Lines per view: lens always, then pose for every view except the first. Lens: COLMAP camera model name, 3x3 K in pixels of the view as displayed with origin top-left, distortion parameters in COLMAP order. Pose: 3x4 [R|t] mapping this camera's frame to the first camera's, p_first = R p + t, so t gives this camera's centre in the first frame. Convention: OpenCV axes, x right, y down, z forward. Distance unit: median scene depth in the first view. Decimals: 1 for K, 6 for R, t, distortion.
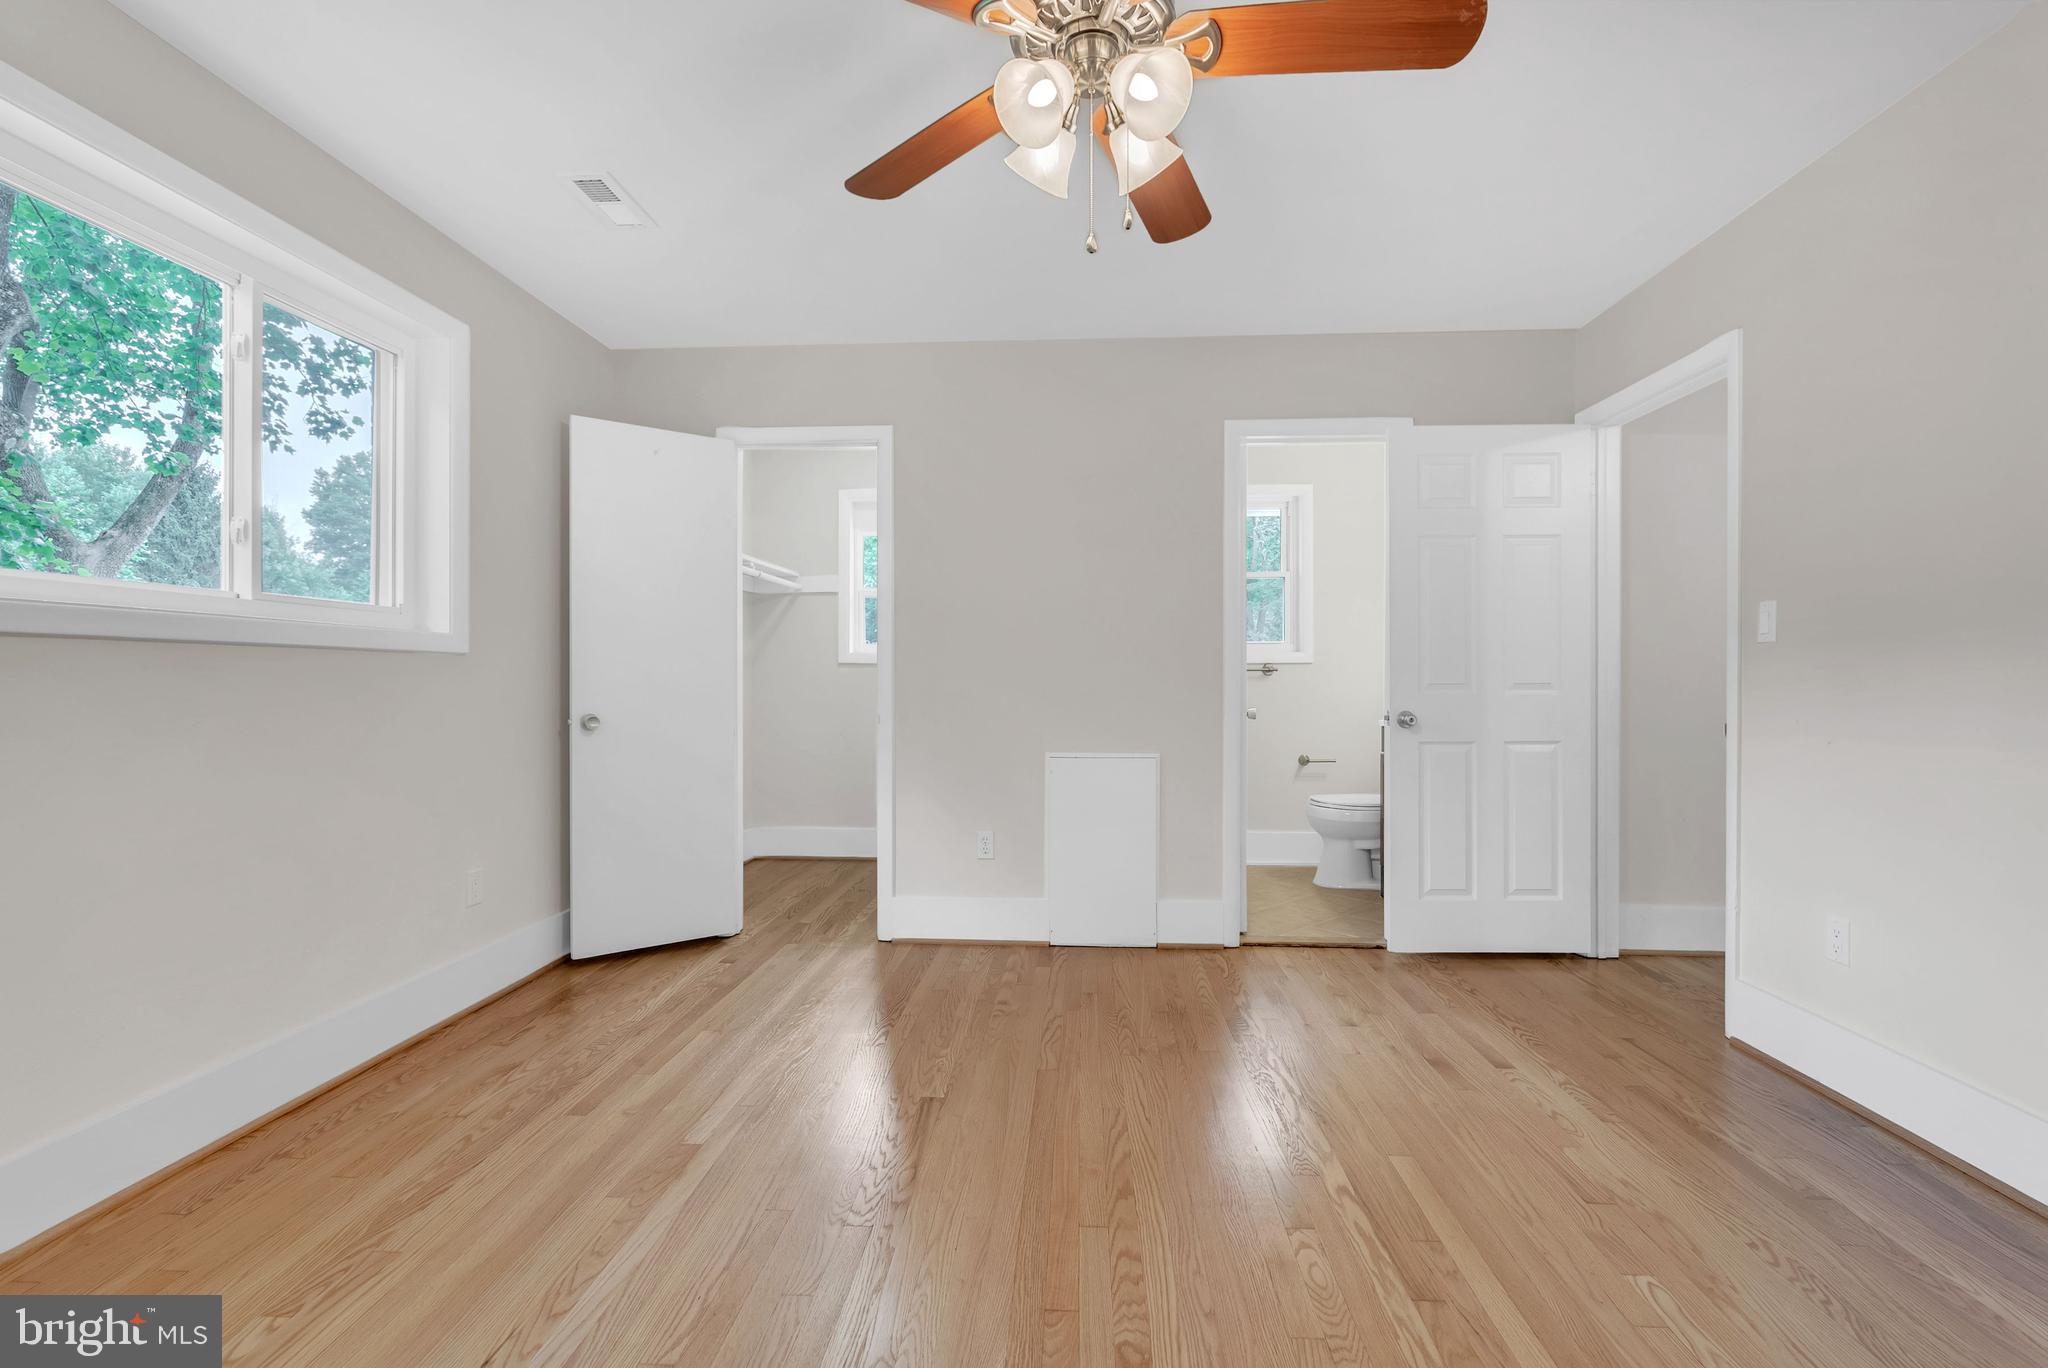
lens RADIAL K [[917.5, 0, 1021.9], [0, 917.5, 678.1], [0, 0, 1]] dist [-0.004142, -0.000027]
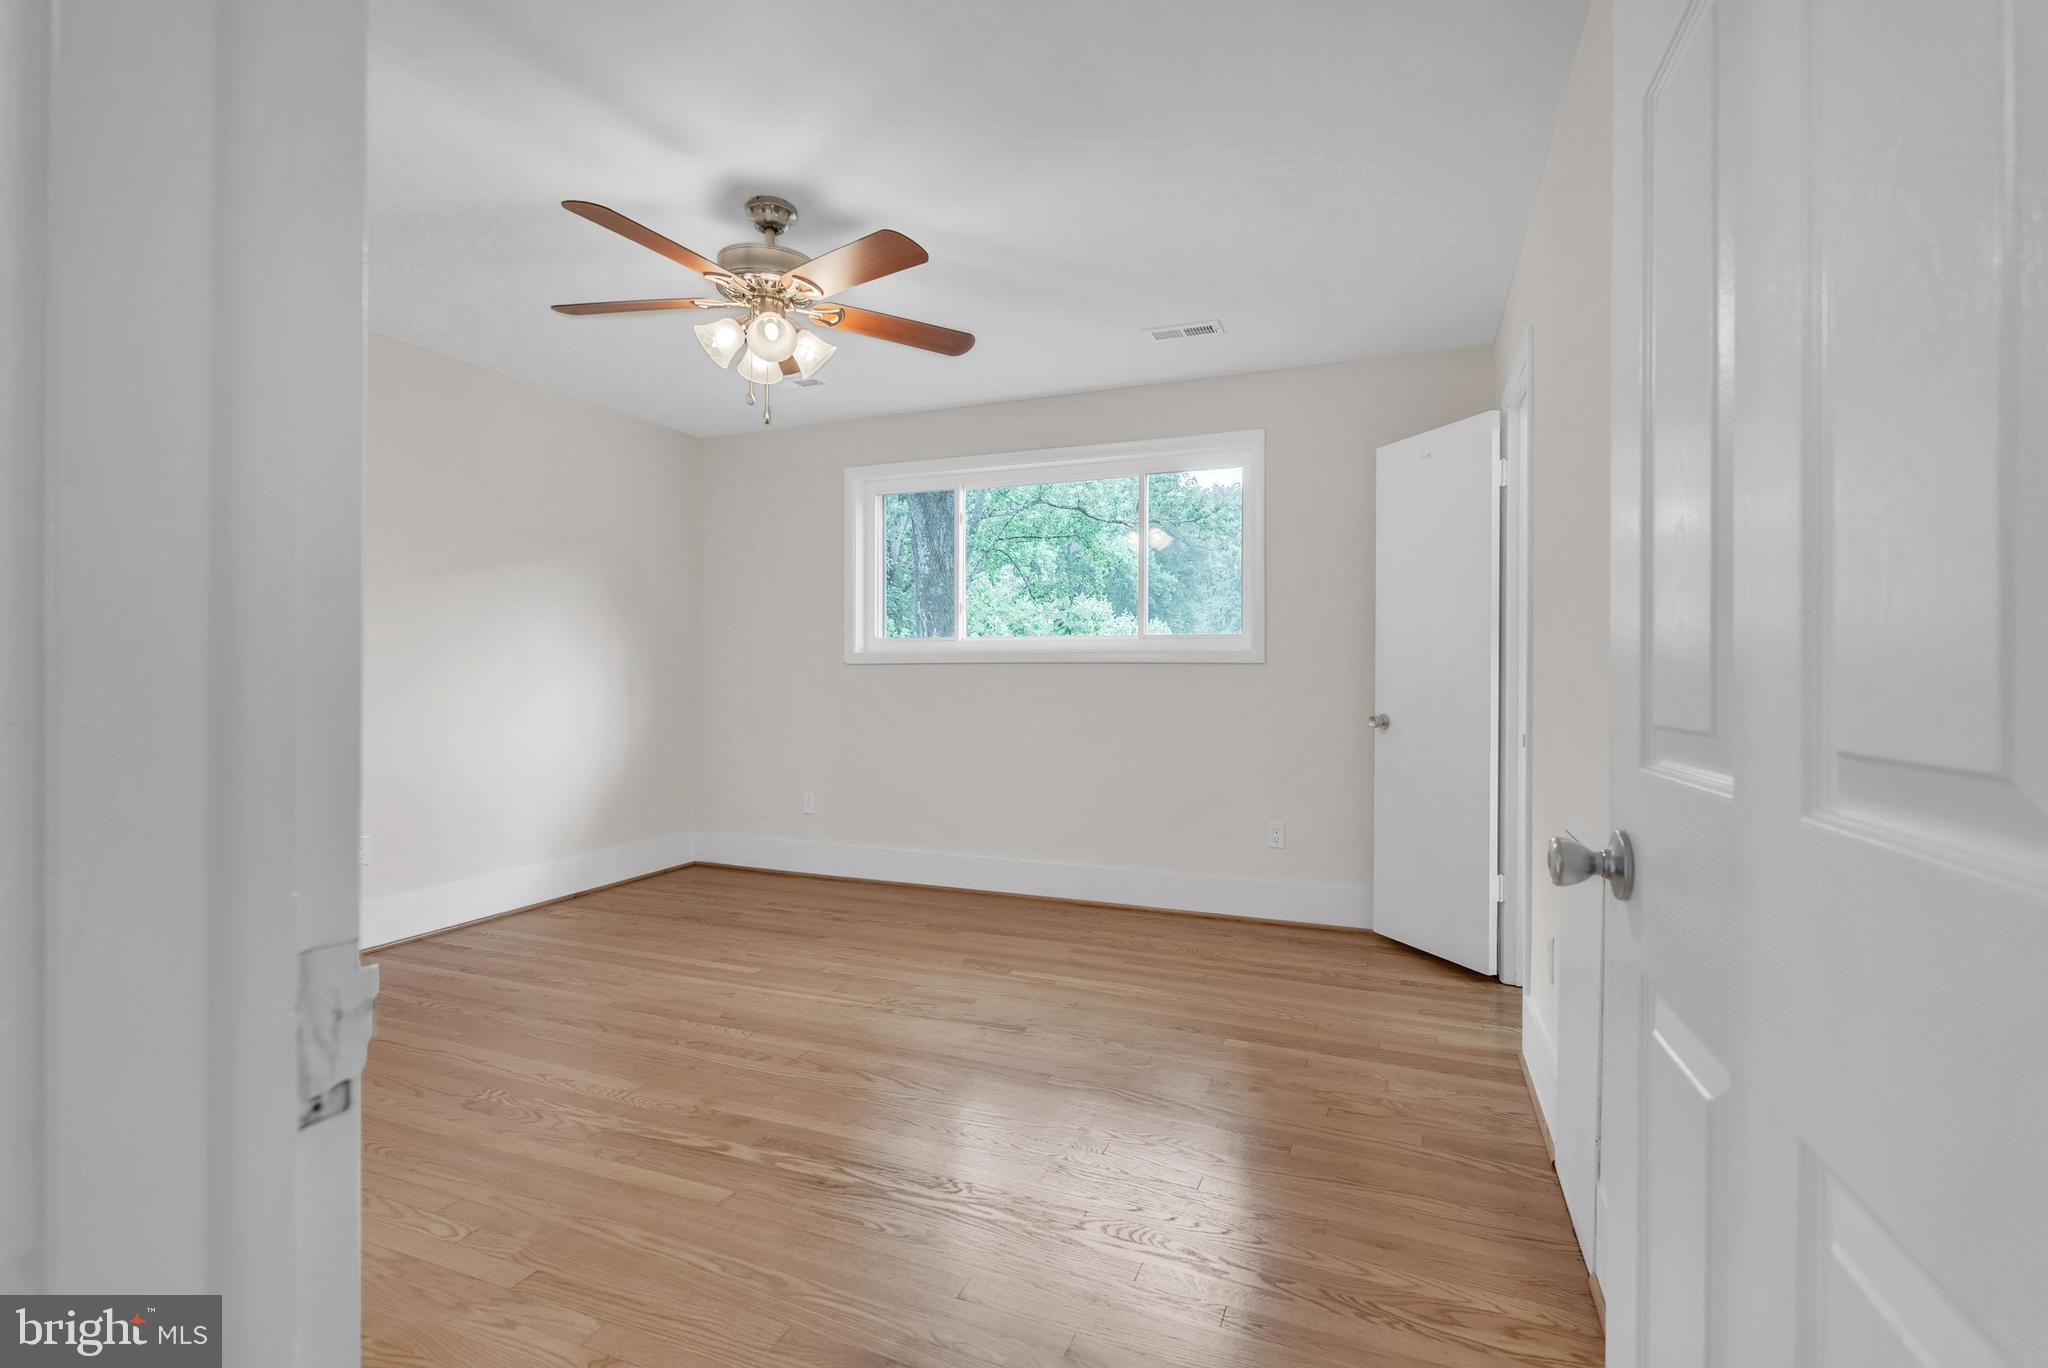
lens RADIAL K [[917.5, 0, 1021.9], [0, 917.5, 678.1], [0, 0, 1]] dist [-0.004142, -0.000027]
pose [[-0.317050, 0.000299, -0.948409, 1.087530], [-0.000409, 1.000000, 0.000452, -0.007183], [0.948409, 0.000531, -0.317050, 1.431615]]
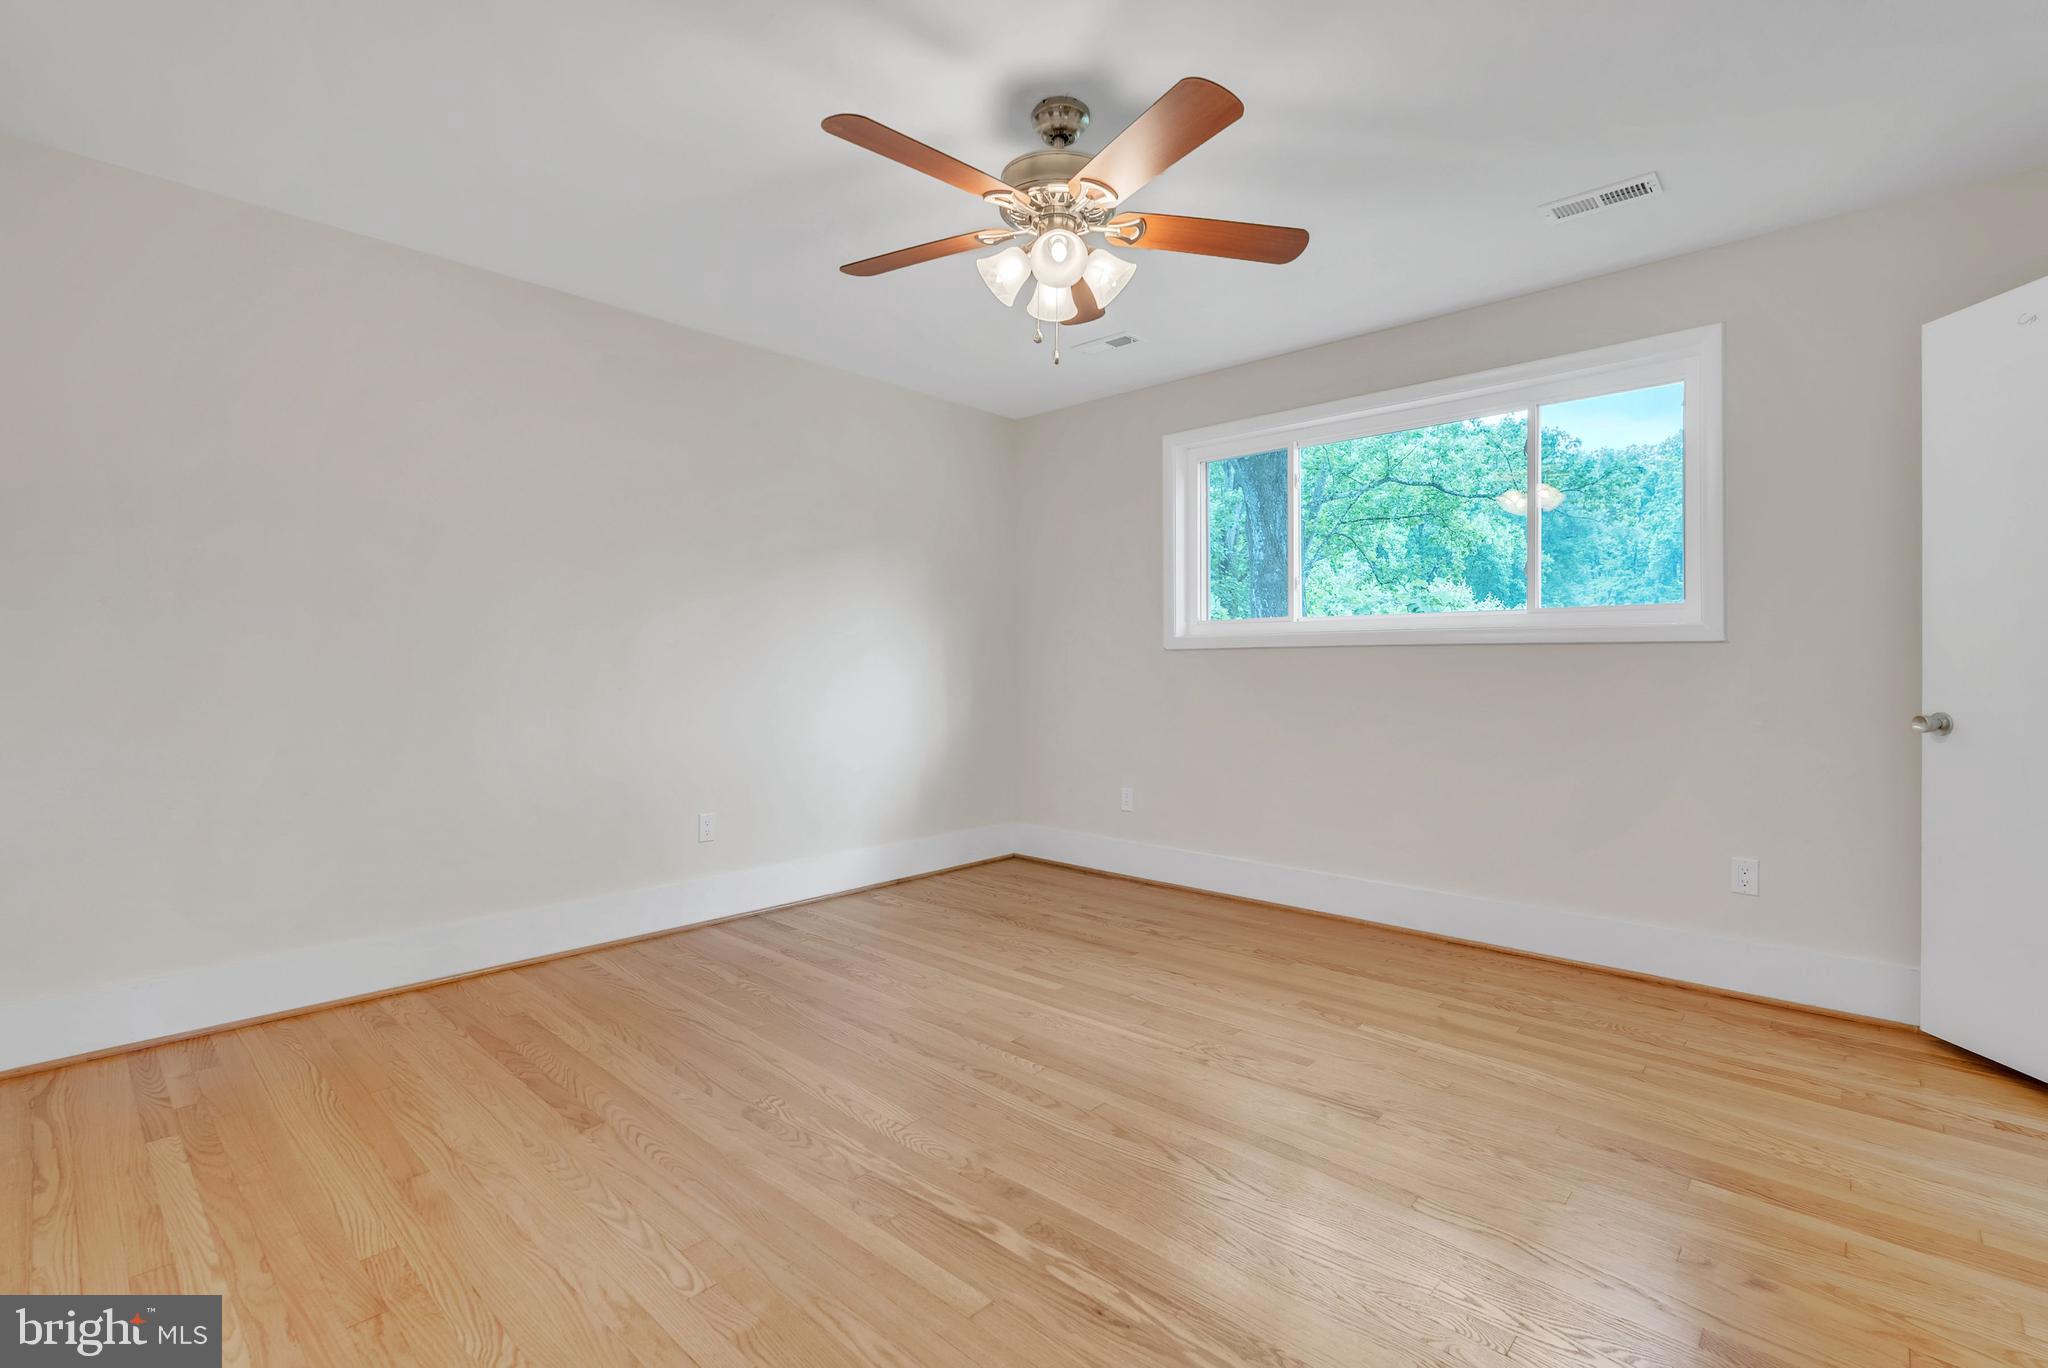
lens RADIAL K [[905.9, 0, 1031.7], [0, 905.9, 666.1], [0, 0, 1]] dist [-0.003729, -0.000198]
pose [[-0.626957, -0.002855, -0.779049, 0.866944], [0.001213, 0.999988, -0.004641, 0.005566], [0.779053, -0.003855, -0.626946, 1.350814]]
